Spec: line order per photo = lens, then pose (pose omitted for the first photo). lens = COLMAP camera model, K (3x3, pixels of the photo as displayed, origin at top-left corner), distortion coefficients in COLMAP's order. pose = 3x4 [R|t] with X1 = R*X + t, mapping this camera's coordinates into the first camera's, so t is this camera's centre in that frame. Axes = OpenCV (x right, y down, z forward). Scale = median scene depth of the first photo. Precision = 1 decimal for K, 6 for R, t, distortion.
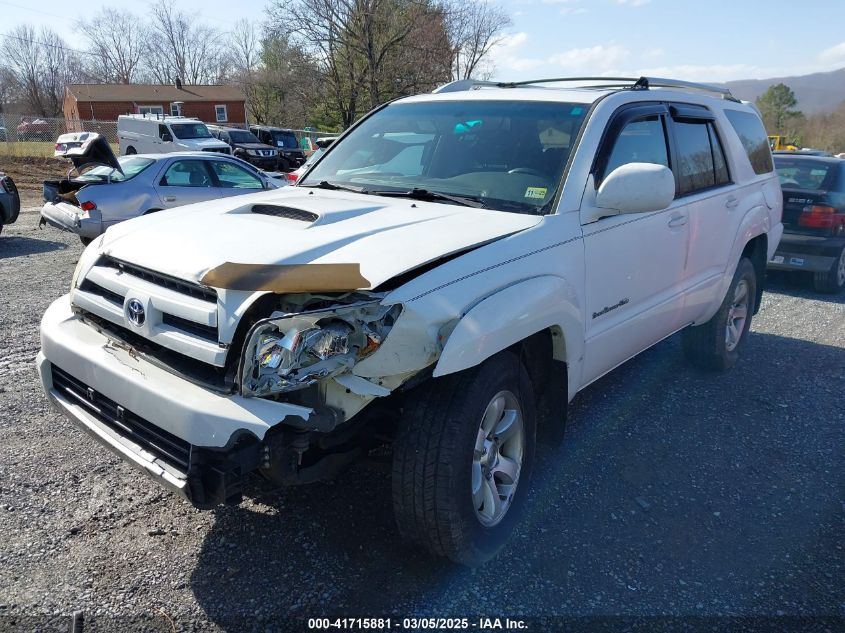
lens RADIAL K [[653.7, 0, 405.2], [0, 653.7, 318.3], [0, 0, 1]] dist [0.073855, -0.087042]
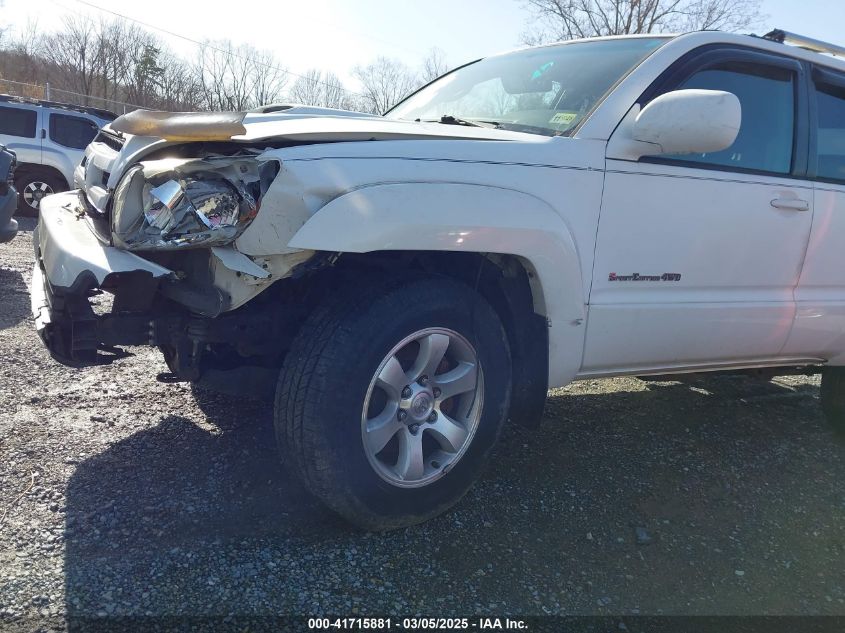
lens RADIAL K [[653.7, 0, 405.2], [0, 653.7, 318.3], [0, 0, 1]] dist [0.073855, -0.087042]
pose [[0.936262, 0.170235, -0.307301, 0.352660], [-0.192541, 0.980322, -0.043551, 0.144962], [0.293840, 0.099943, 0.950615, 0.206390]]
